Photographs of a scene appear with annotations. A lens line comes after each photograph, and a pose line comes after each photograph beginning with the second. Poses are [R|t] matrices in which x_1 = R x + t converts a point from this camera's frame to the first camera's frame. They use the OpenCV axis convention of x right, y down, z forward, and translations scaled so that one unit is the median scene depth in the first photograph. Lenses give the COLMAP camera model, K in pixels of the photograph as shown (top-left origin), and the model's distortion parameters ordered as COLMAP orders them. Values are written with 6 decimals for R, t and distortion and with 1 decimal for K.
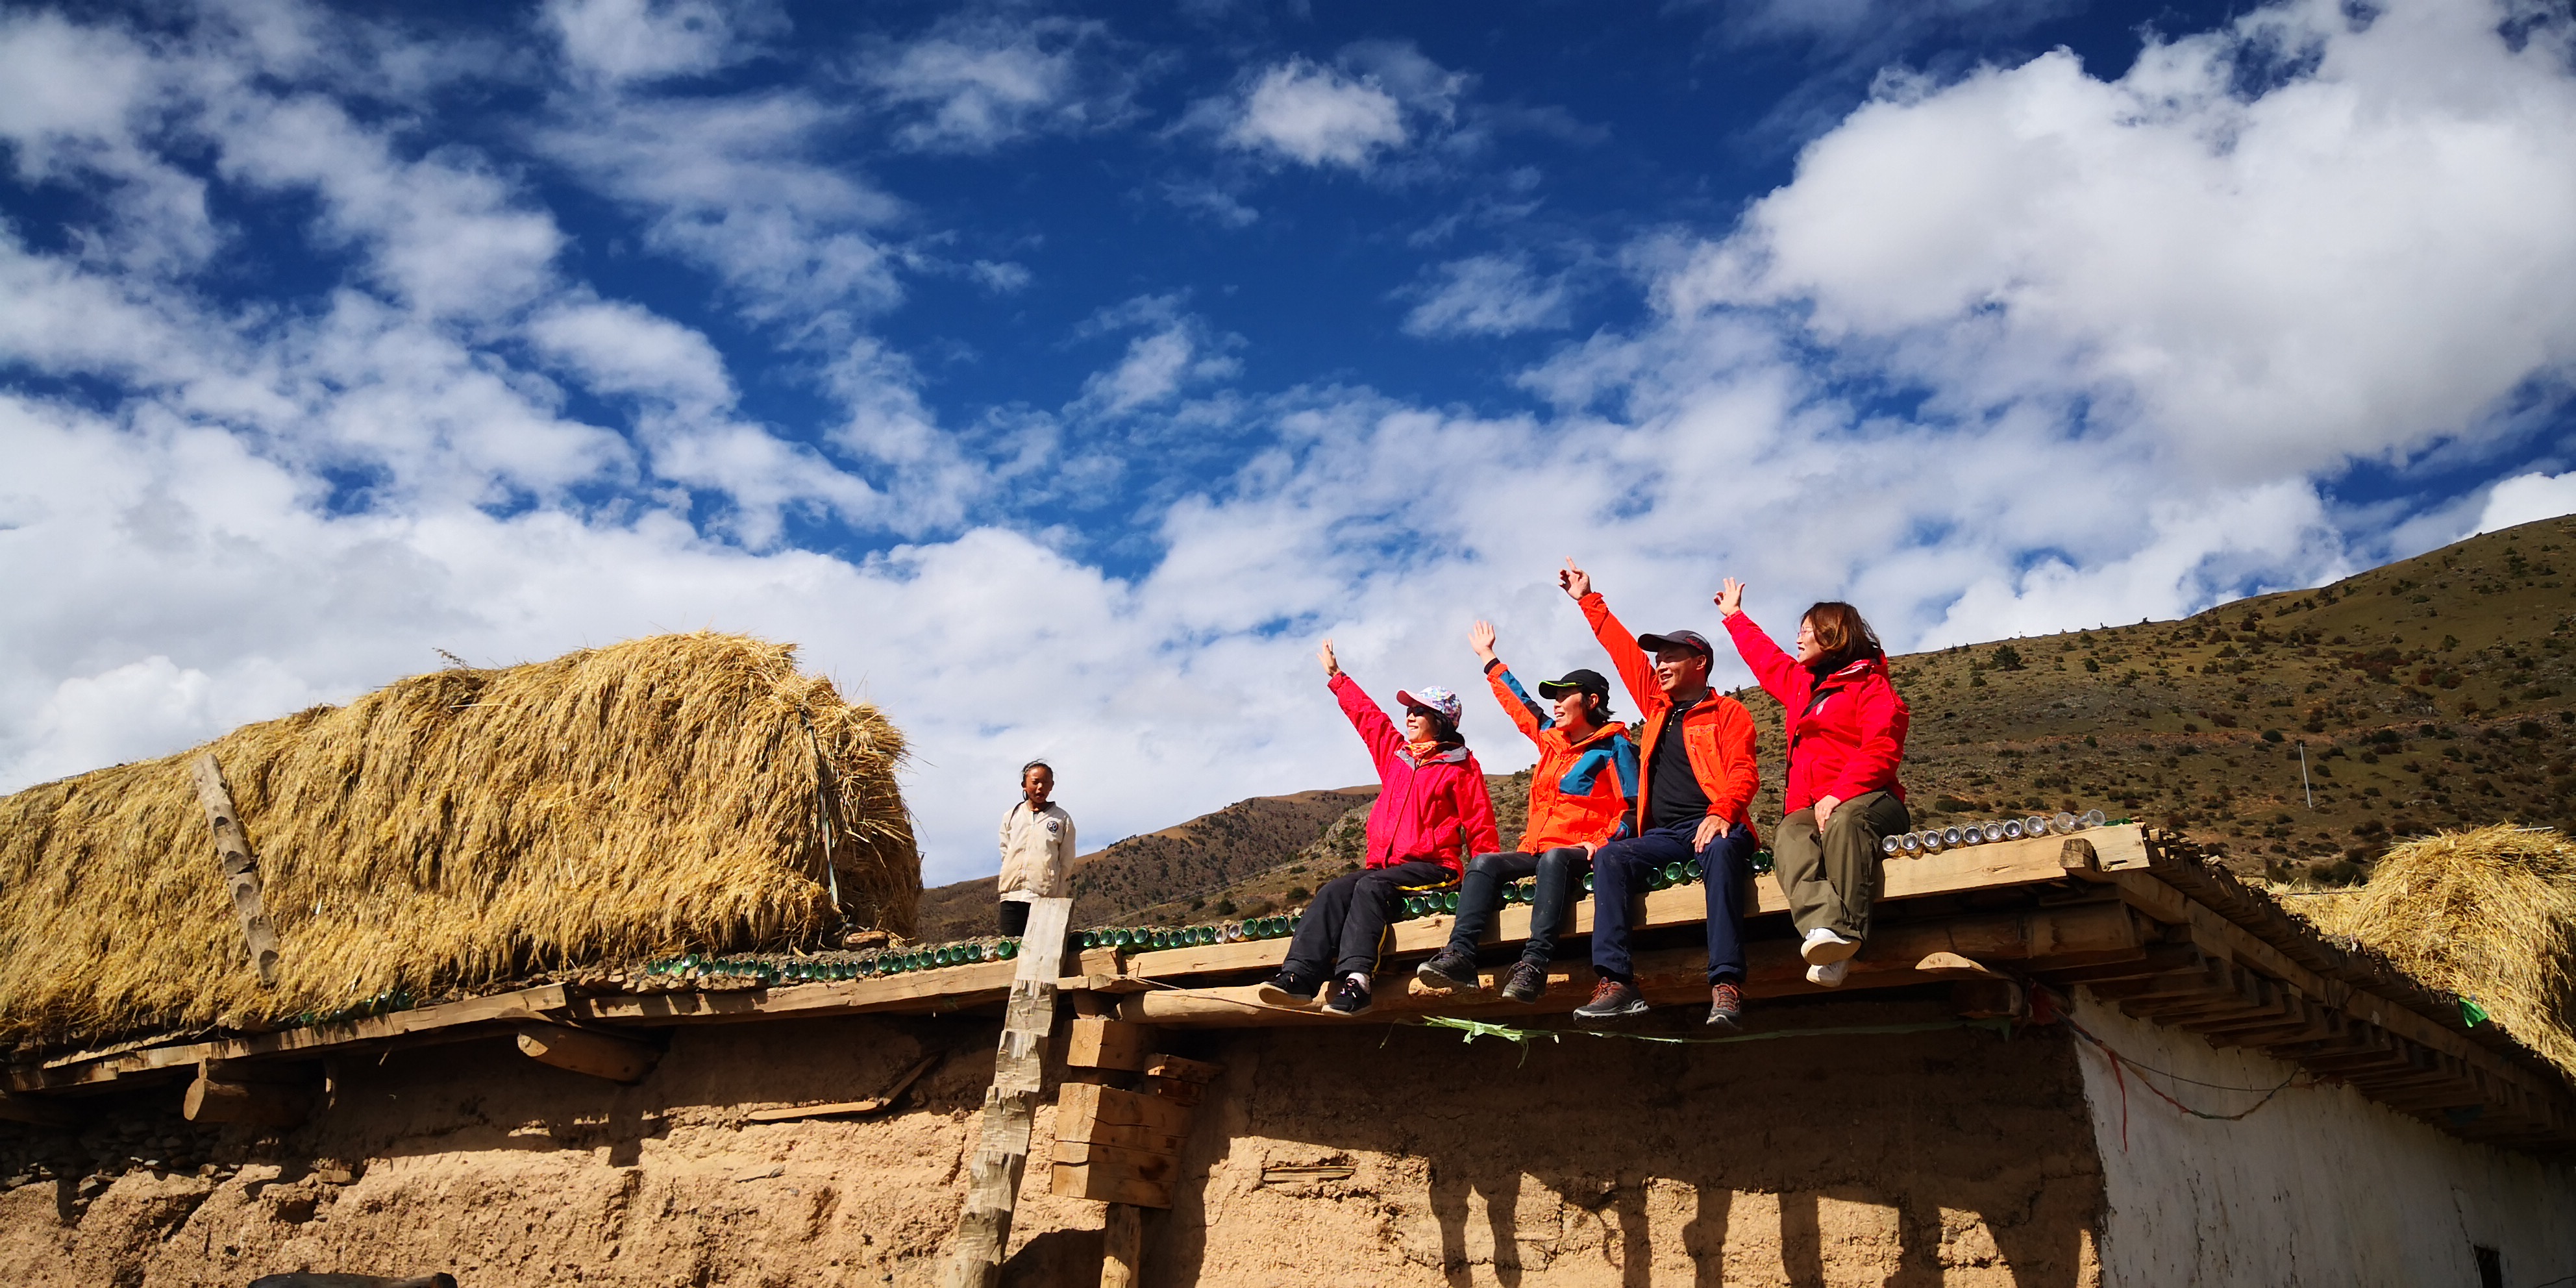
lens RADIAL K [[2125.2, 0, 1288.0], [0, 2125.2, 644.0], [0, 0, 1]] dist [0.041658, 0.000772]
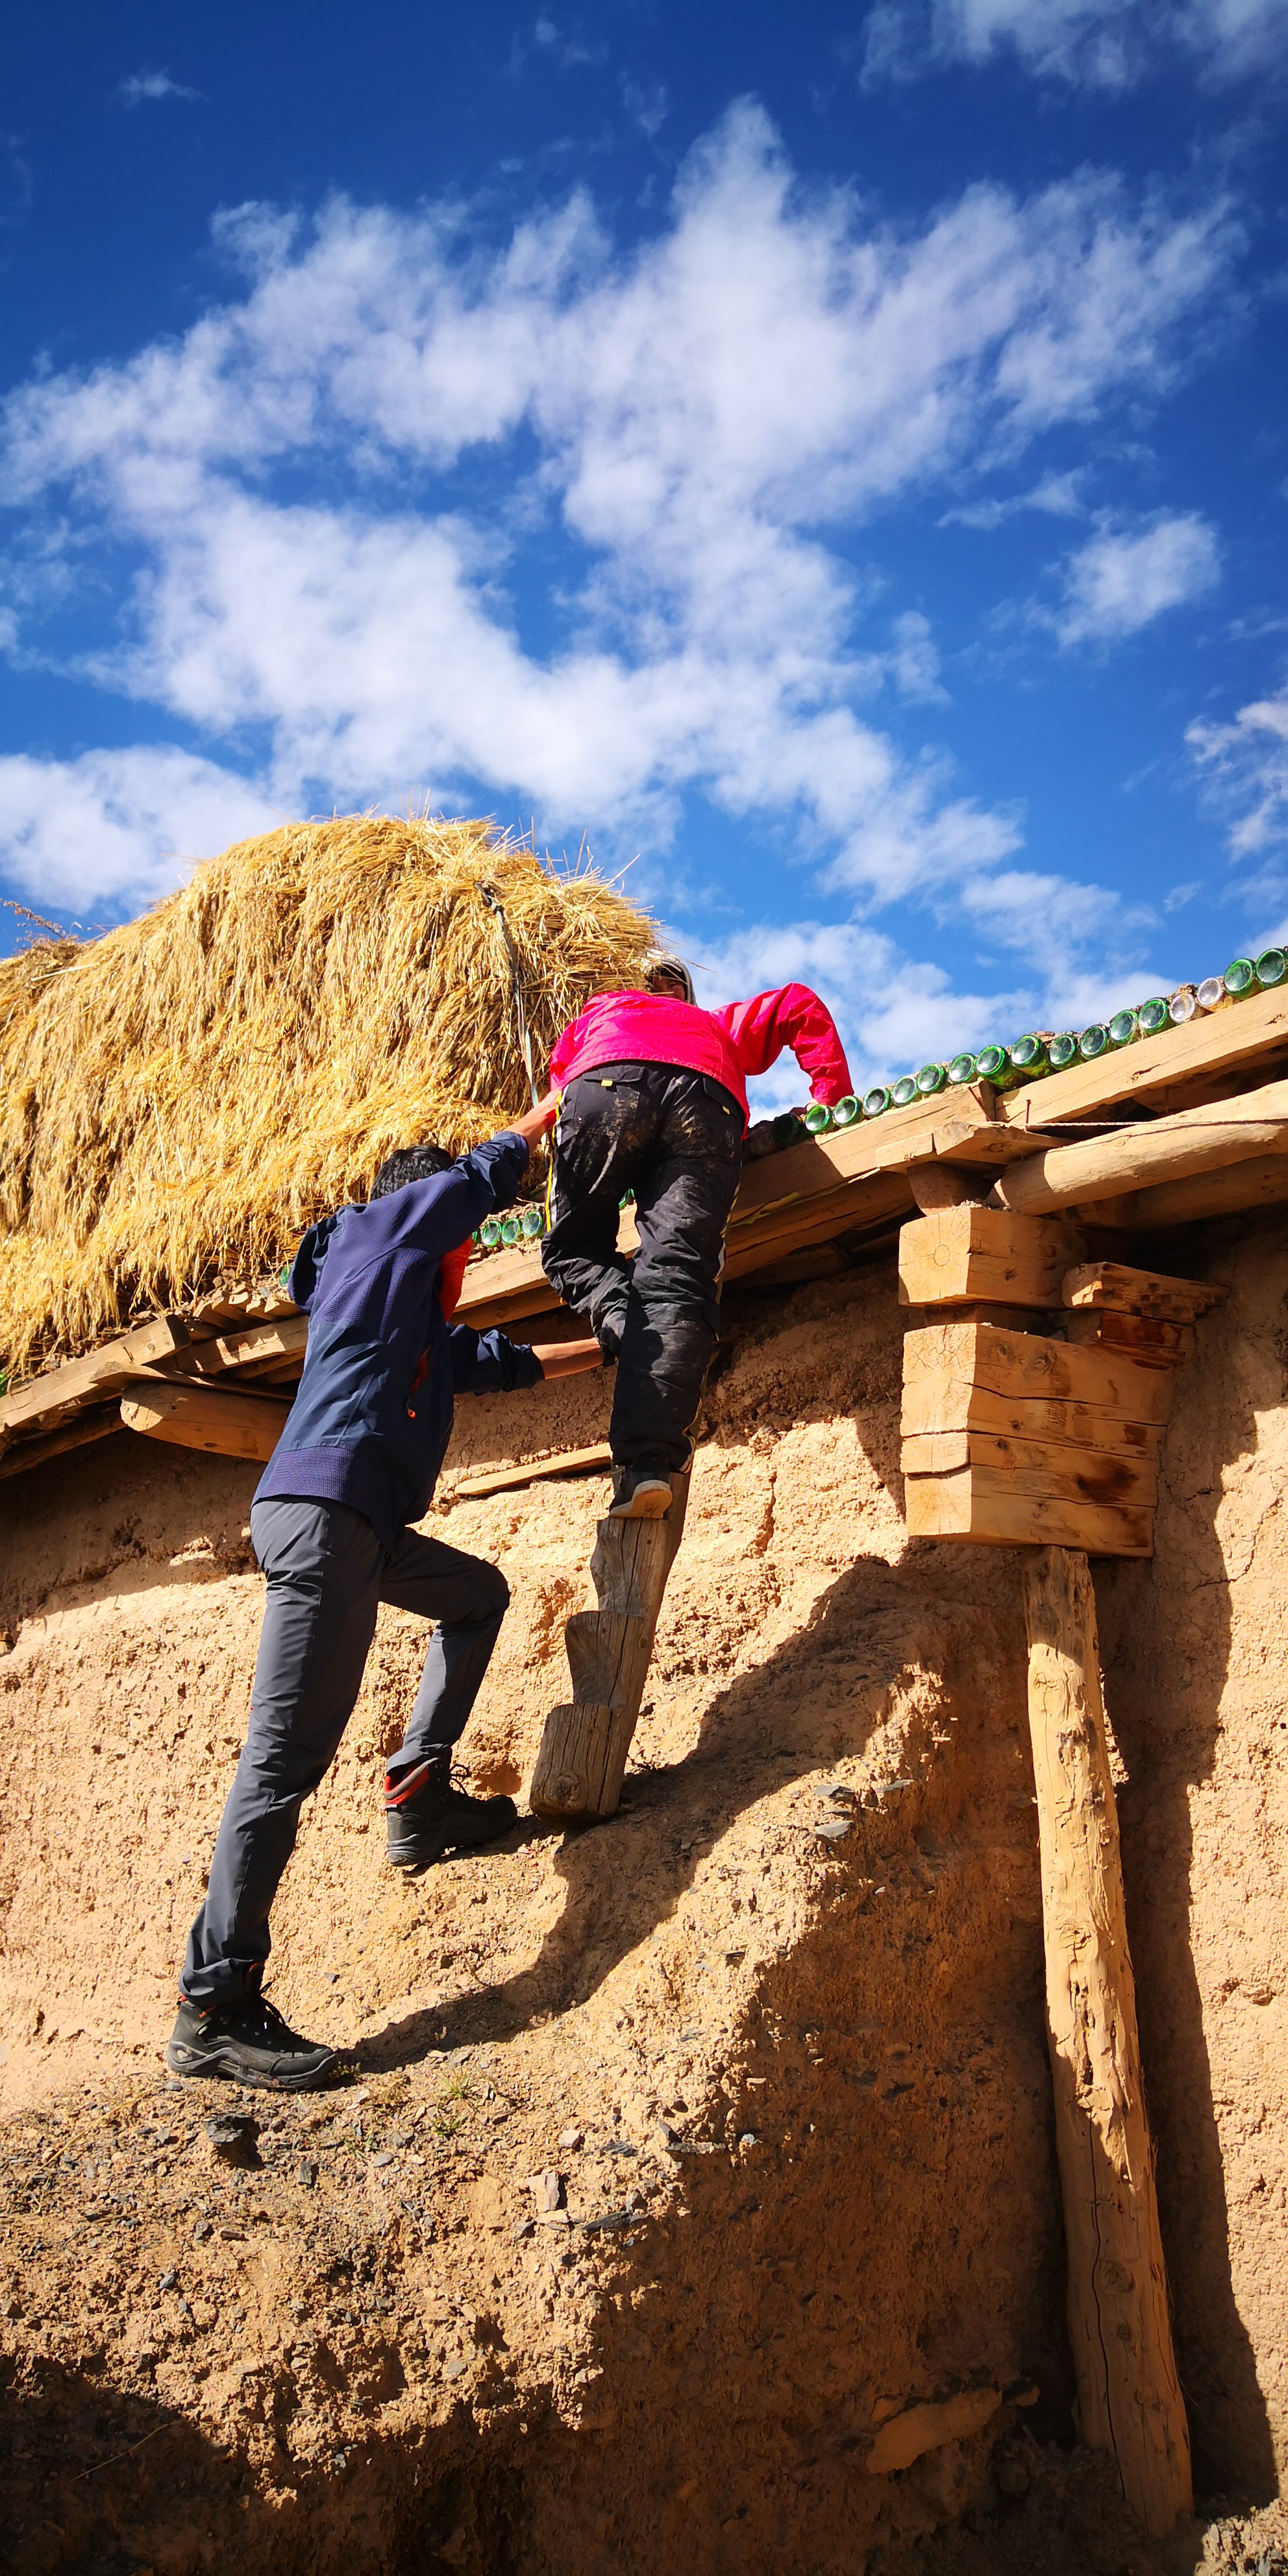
lens RADIAL K [[2044.6, 0, 644.0], [0, 2044.6, 1288.0], [0, 0, 1]] dist [0.135748, -0.001856]
pose [[0.948148, -0.121700, -0.293606, -0.014219], [0.130804, 0.991342, 0.011495, 0.158555], [0.289665, -0.049304, 0.955857, 0.429883]]
